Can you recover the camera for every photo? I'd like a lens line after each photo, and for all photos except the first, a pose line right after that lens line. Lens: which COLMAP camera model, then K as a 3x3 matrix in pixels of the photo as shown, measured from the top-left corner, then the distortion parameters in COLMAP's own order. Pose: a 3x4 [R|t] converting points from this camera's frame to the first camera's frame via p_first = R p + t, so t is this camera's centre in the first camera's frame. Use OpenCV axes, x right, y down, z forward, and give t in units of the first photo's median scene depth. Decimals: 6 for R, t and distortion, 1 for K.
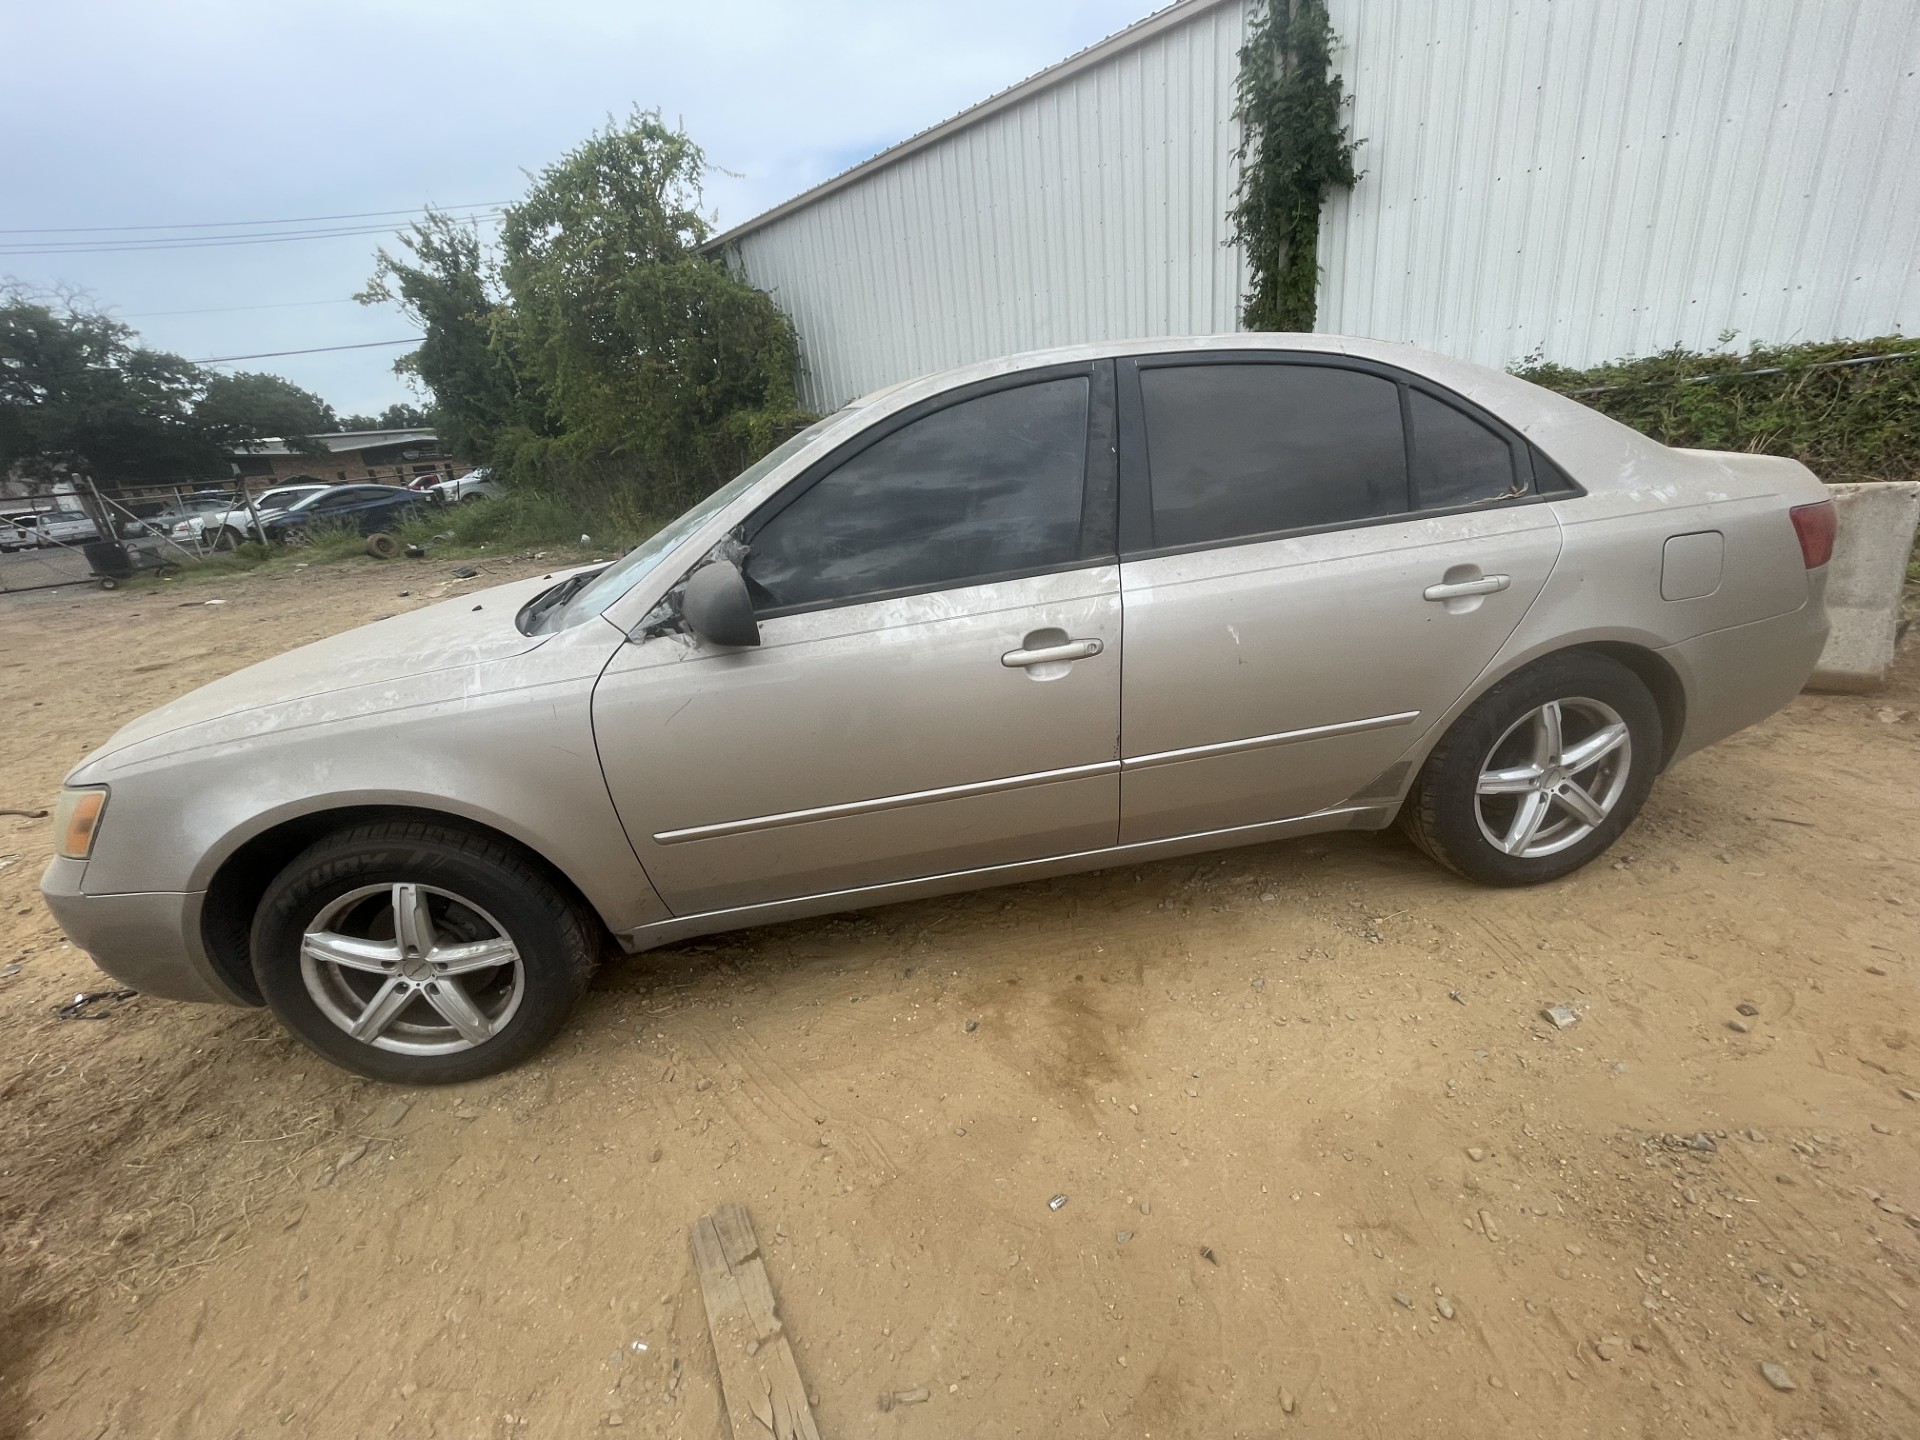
lens RADIAL K [[777.1, 0, 961.8], [0, 777.1, 721.4], [0, 0, 1]] dist [-0.001164, 0.000171]
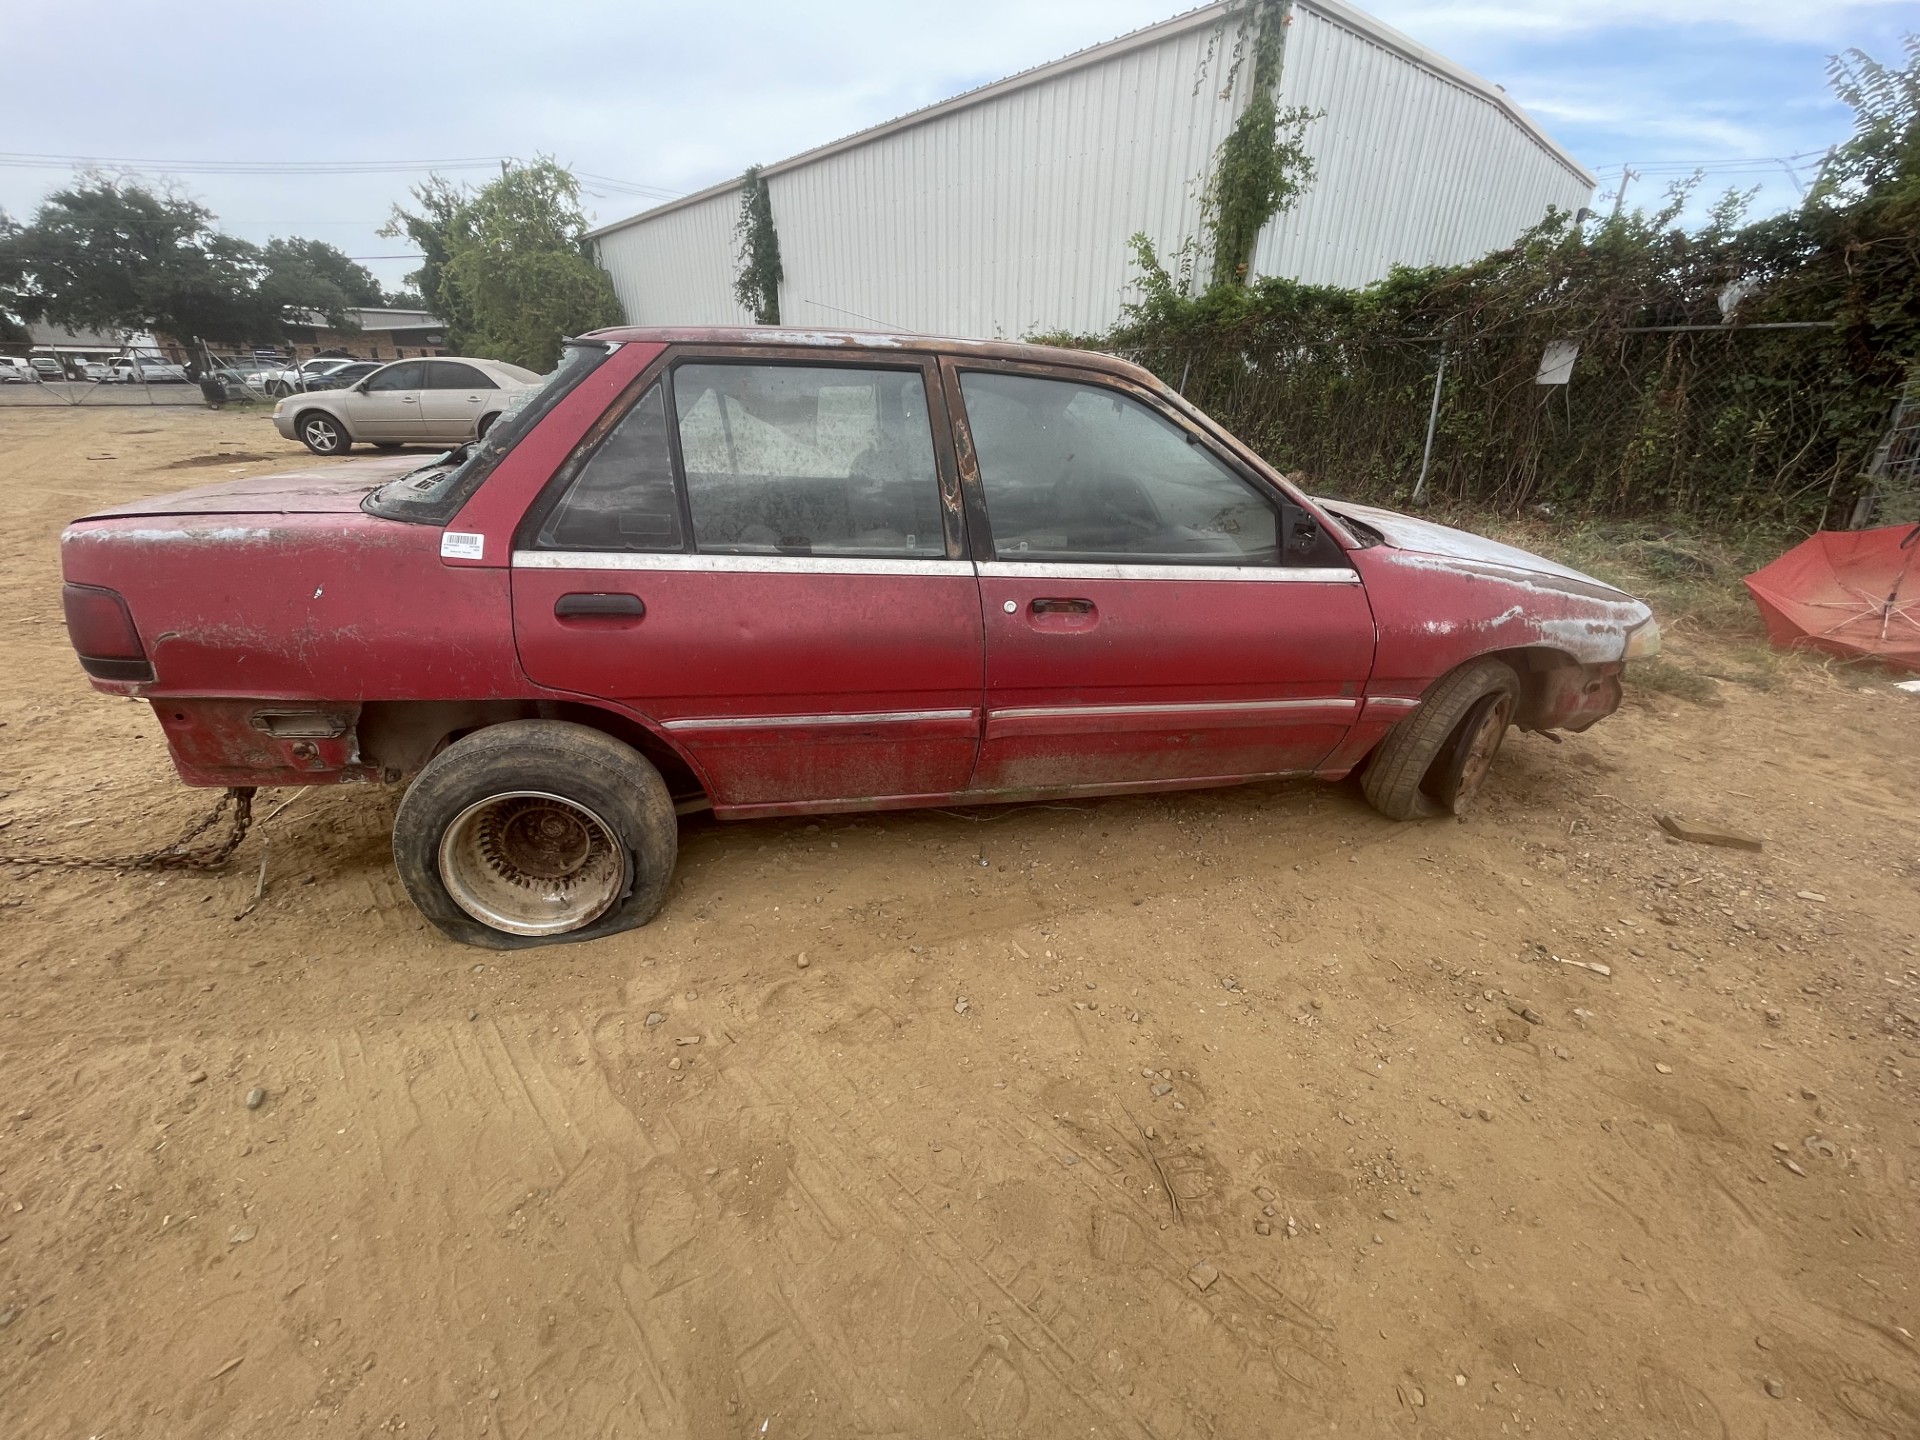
lens RADIAL K [[777.1, 0, 959.9], [0, 777.1, 717.3], [0, 0, 1]] dist [-0.001164, 0.000171]
pose [[0.992598, 0.120342, -0.016348, 0.429855], [-0.119092, 0.990871, 0.063182, 0.134453], [0.023802, -0.060768, 0.997868, -0.475908]]
